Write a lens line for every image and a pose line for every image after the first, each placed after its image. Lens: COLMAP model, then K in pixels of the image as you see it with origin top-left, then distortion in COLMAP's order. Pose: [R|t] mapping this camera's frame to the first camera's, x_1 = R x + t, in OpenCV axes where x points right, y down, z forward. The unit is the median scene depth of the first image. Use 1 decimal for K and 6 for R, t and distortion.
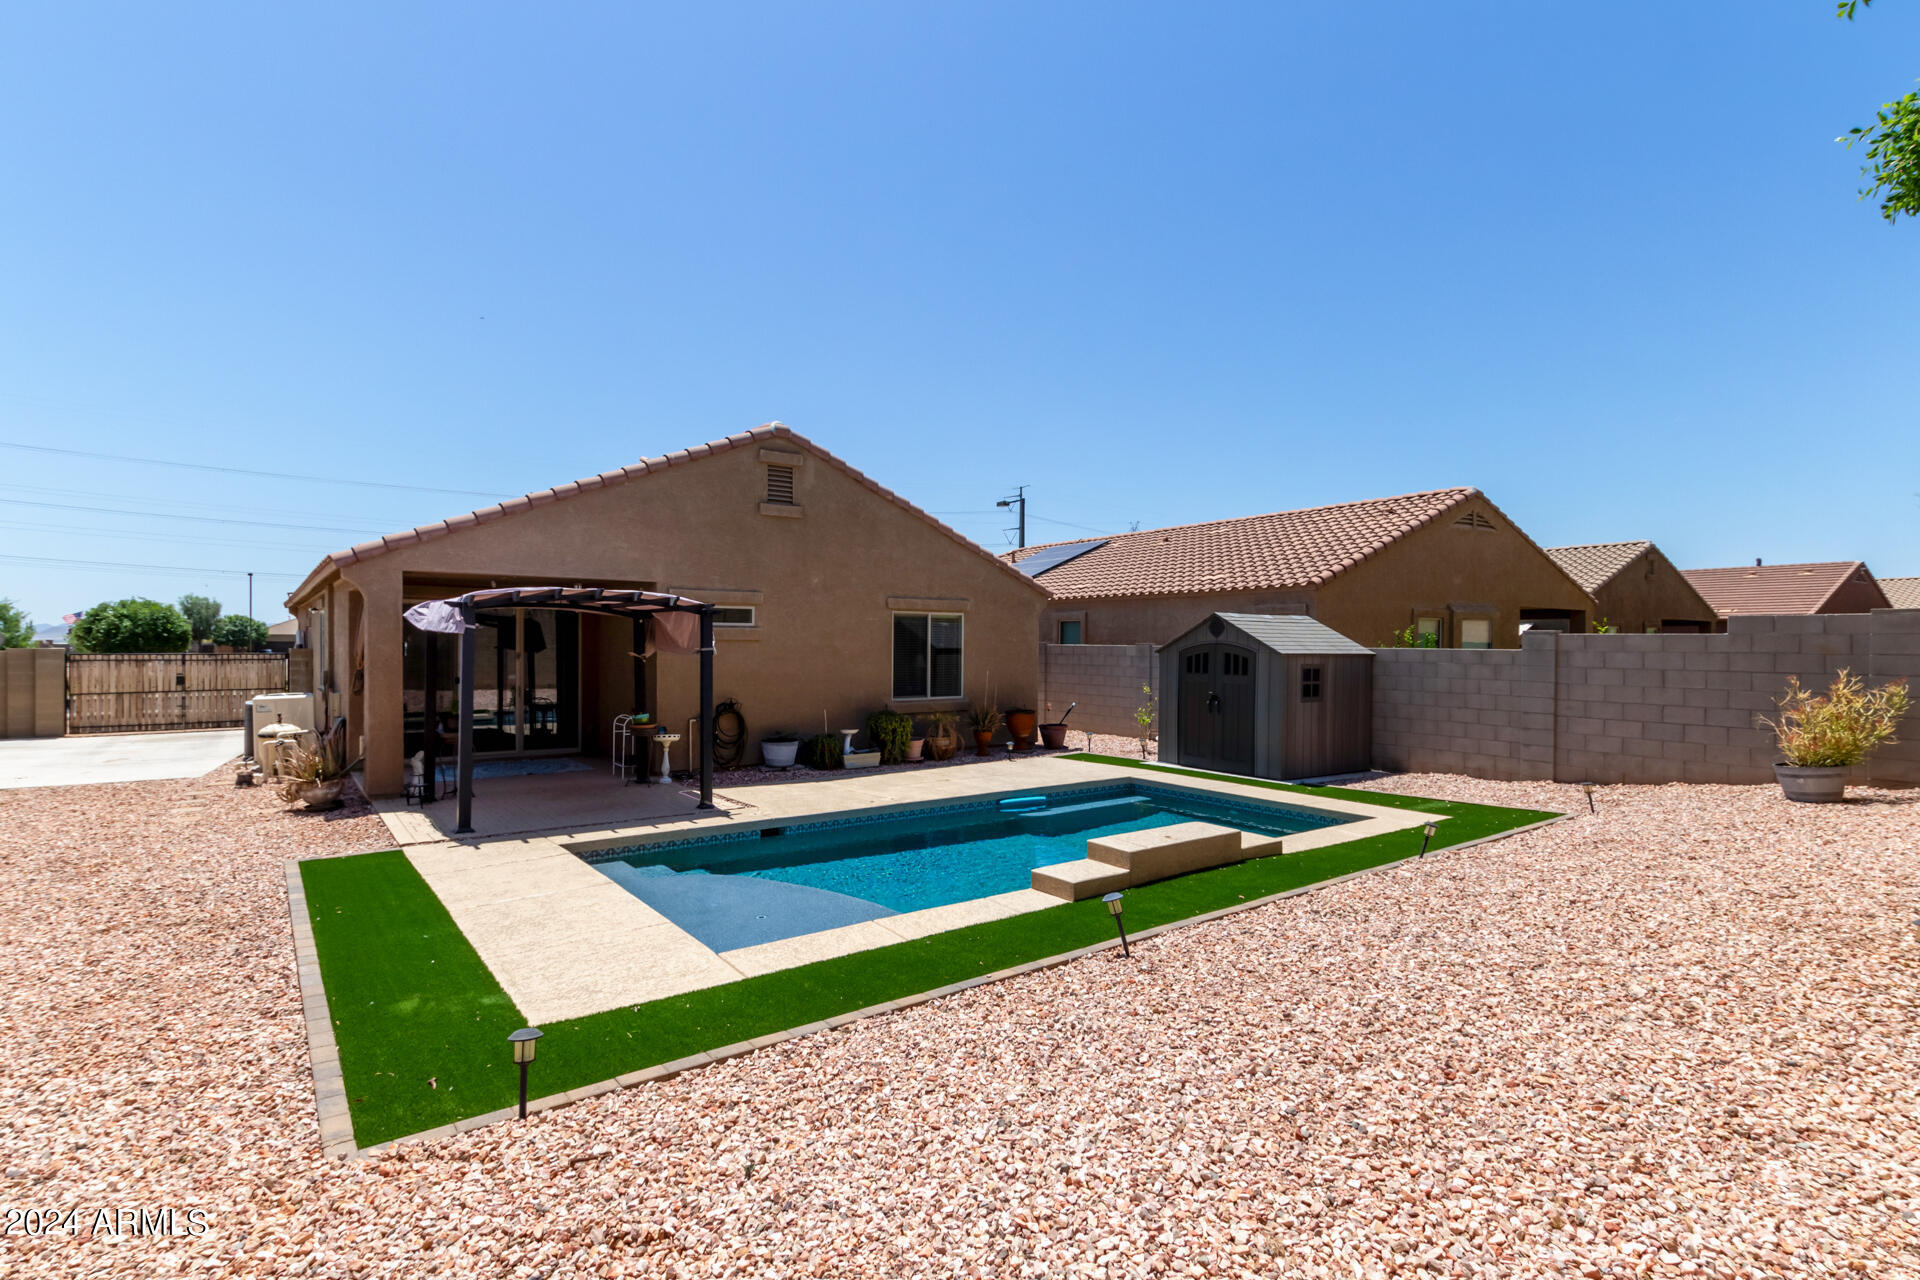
lens RADIAL K [[923.6, 0, 958.0], [0, 923.6, 654.5], [0, 0, 1]] dist [0.002582, -0.000105]
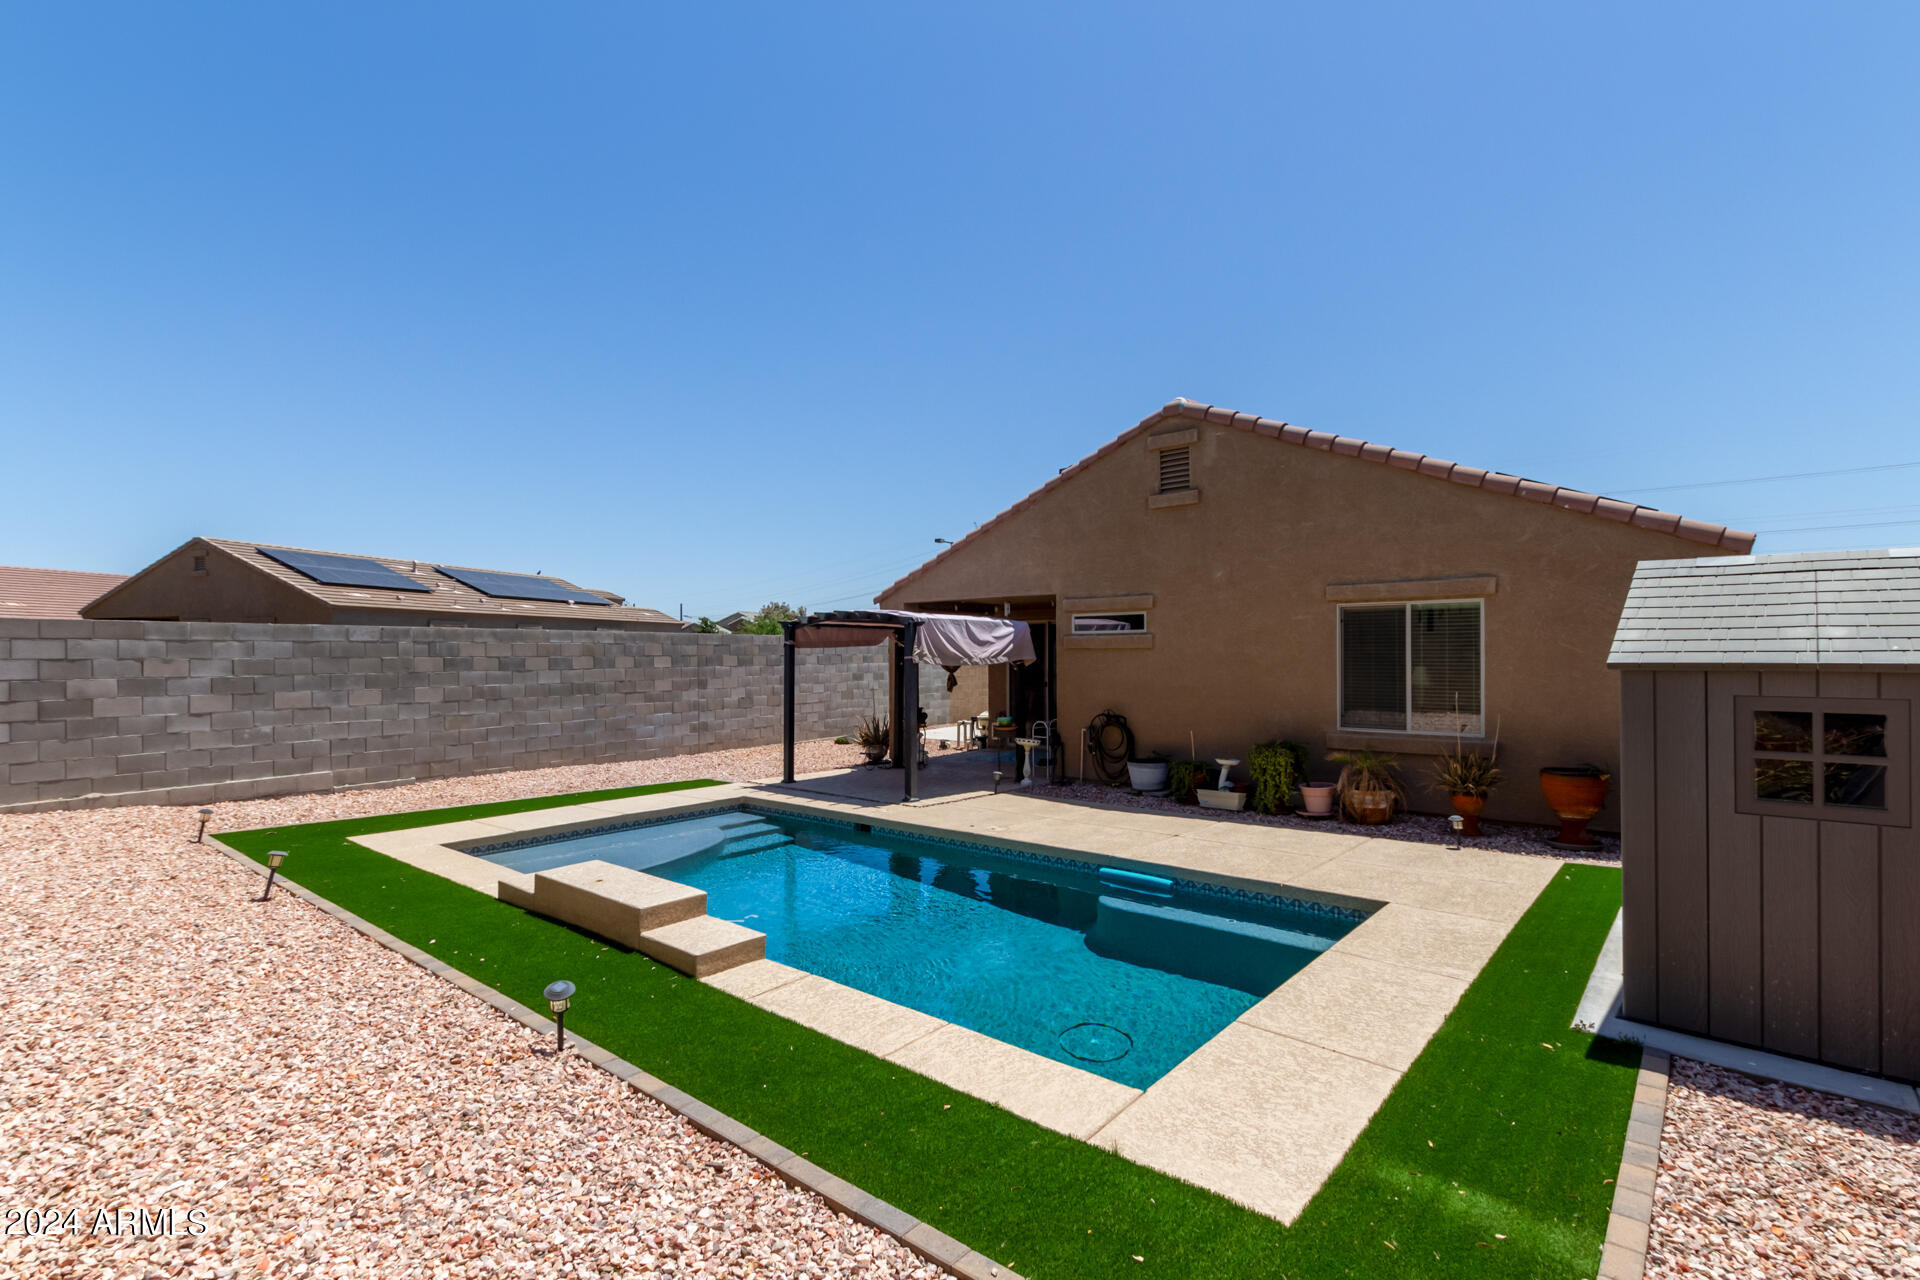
lens RADIAL K [[882.0, 0, 947.5], [0, 882.0, 654.9], [0, 0, 1]] dist [0.006707, -0.000795]
pose [[0.215937, -0.007554, -0.976378, 0.584201], [-0.006776, 0.999934, -0.009235, 0.000514], [0.976384, 0.008610, 0.215872, 0.620109]]
